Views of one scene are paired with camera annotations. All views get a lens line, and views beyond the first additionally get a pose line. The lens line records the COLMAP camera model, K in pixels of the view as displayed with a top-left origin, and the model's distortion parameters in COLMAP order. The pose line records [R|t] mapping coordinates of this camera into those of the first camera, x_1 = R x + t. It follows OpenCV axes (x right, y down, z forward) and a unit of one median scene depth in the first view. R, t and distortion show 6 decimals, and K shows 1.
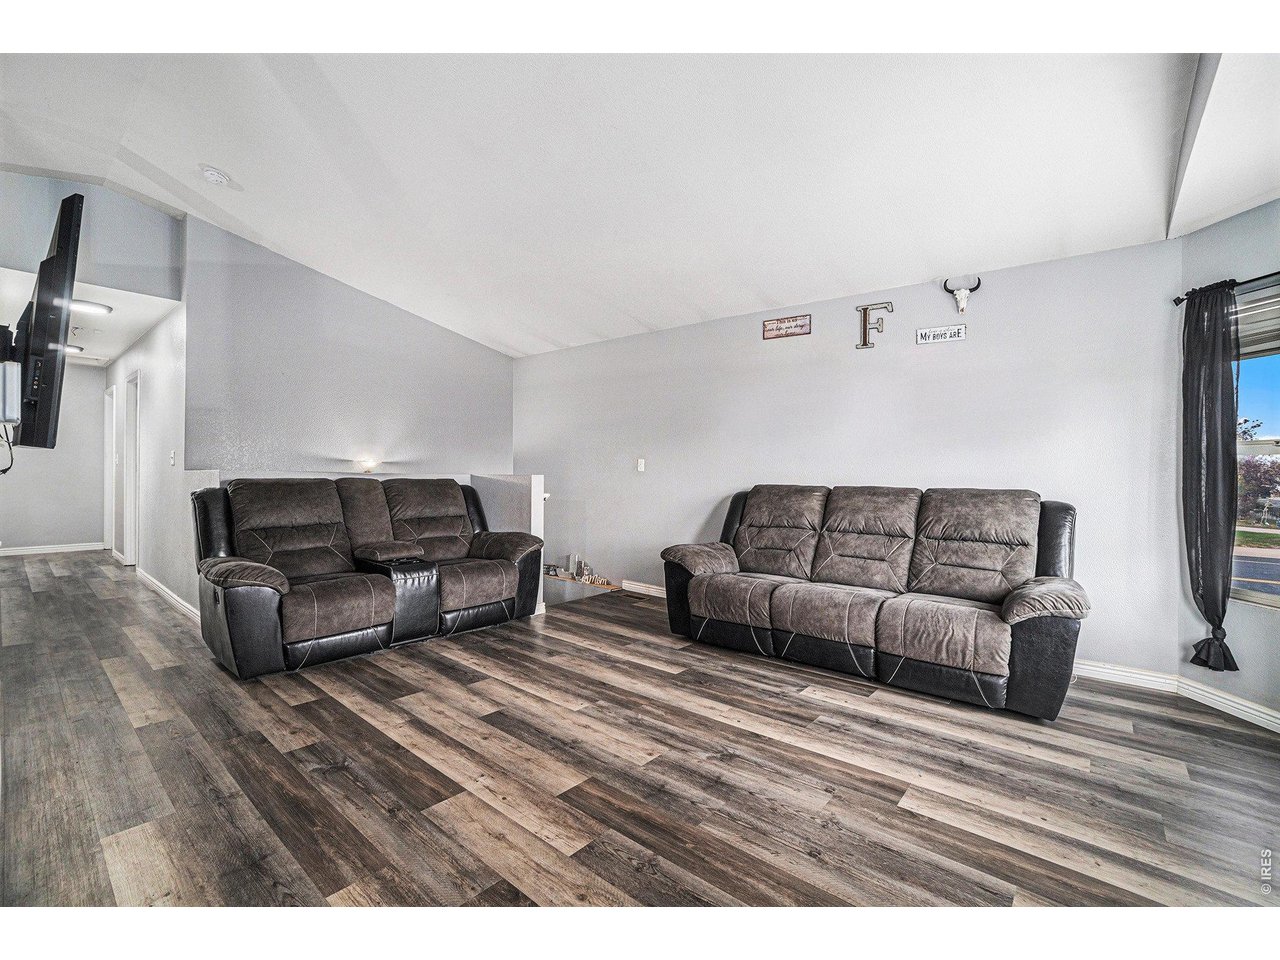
lens RADIAL K [[564.4, 0, 646.2], [0, 564.4, 472.1], [0, 0, 1]] dist [-0.067238, 0.024230]
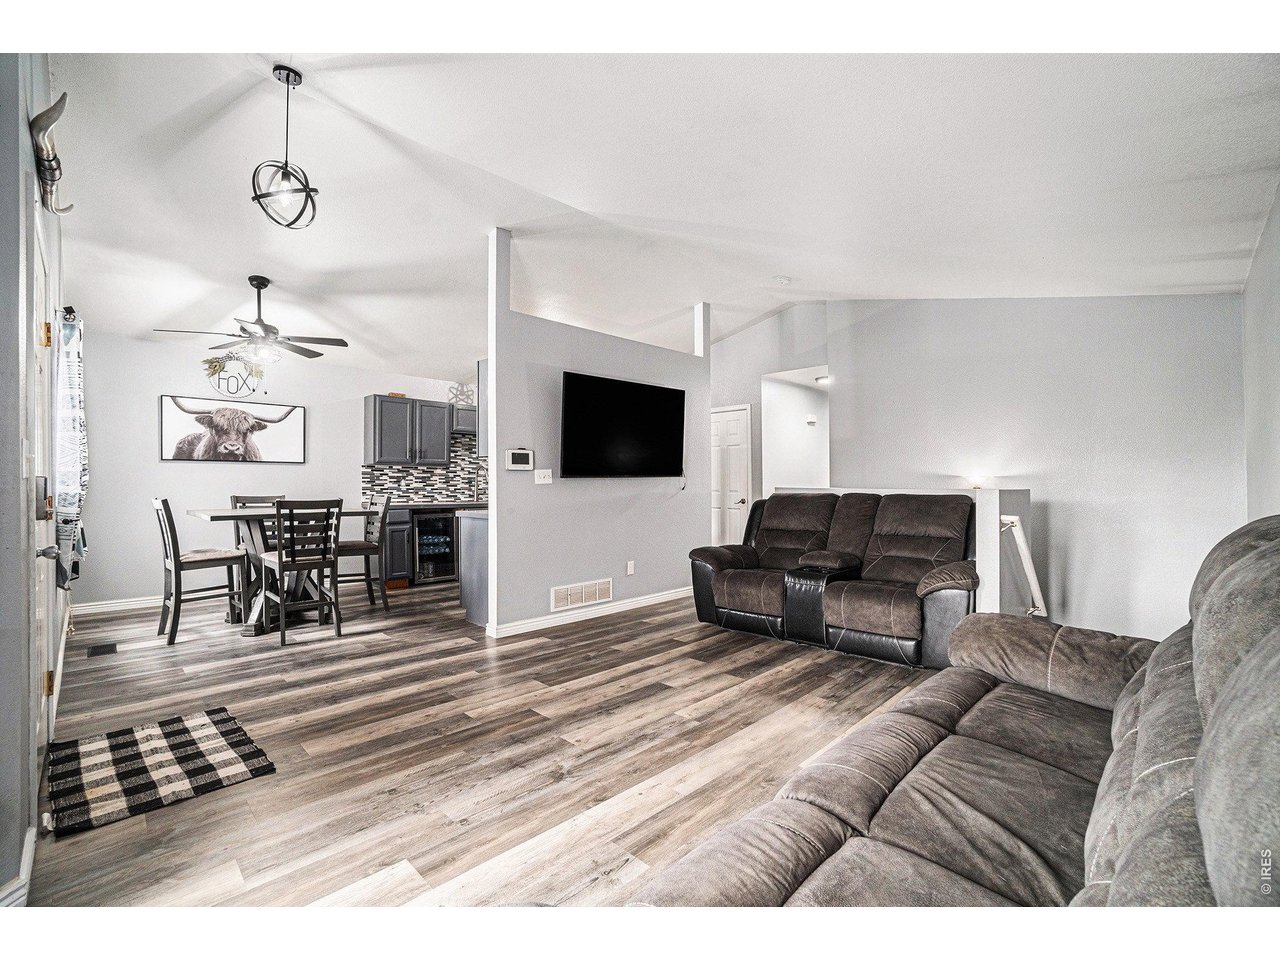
lens RADIAL K [[564.4, 0, 646.2], [0, 564.4, 472.1], [0, 0, 1]] dist [-0.067238, 0.024230]
pose [[-0.078099, -0.036388, -0.996281, 0.780103], [0.000242, 0.999333, -0.036519, 0.012036], [0.996946, -0.003093, -0.078038, 0.857925]]
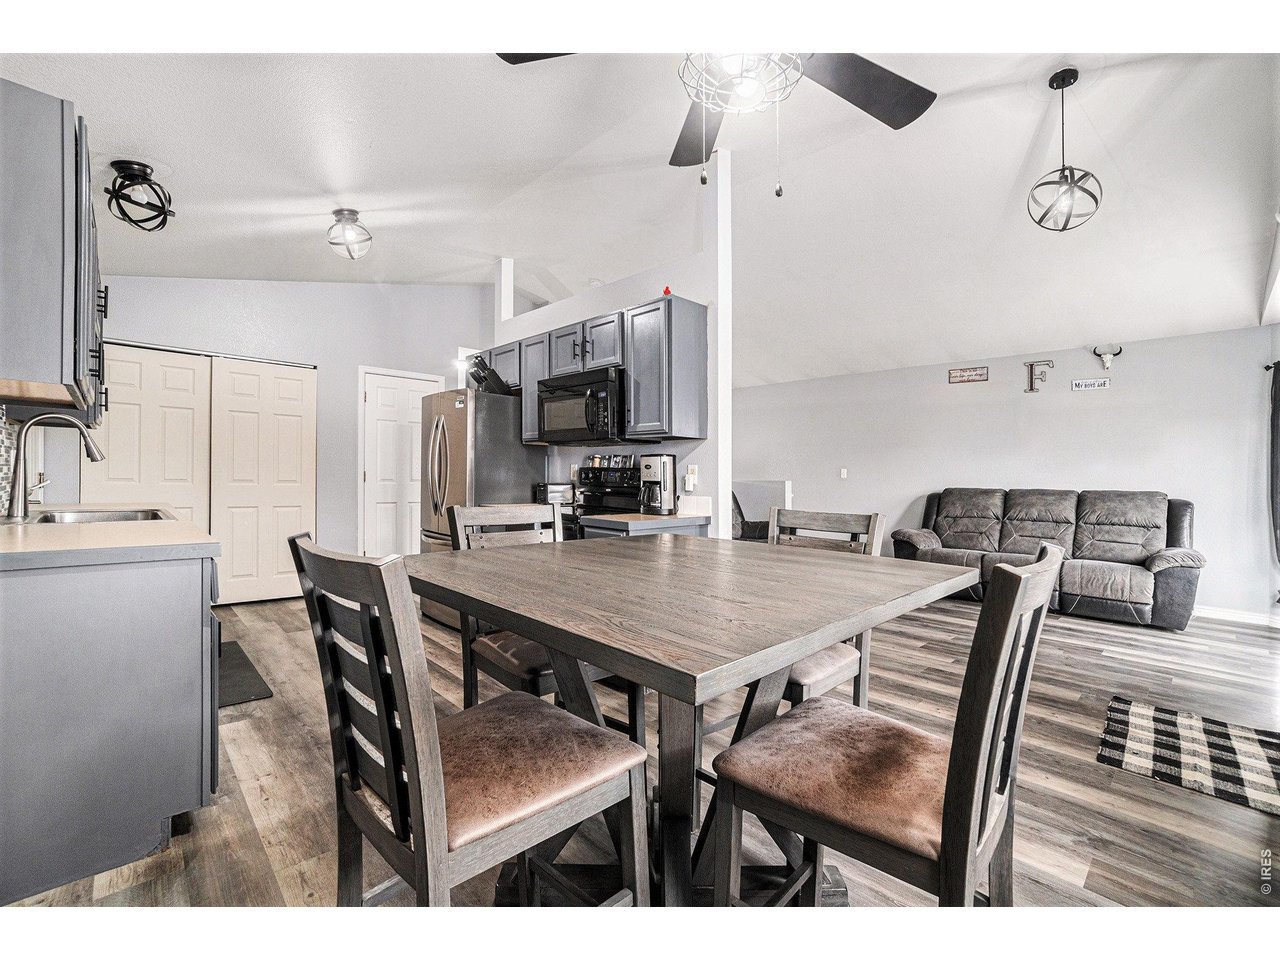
lens RADIAL K [[582.2, 0, 643.8], [0, 582.2, 467.4], [0, 0, 1]] dist [-0.056195, 0.015759]
pose [[0.995375, -0.000309, -0.096064, -0.563805], [-0.000995, 0.999908, -0.013527, -0.011301], [0.096060, 0.013560, 0.995283, -0.669607]]
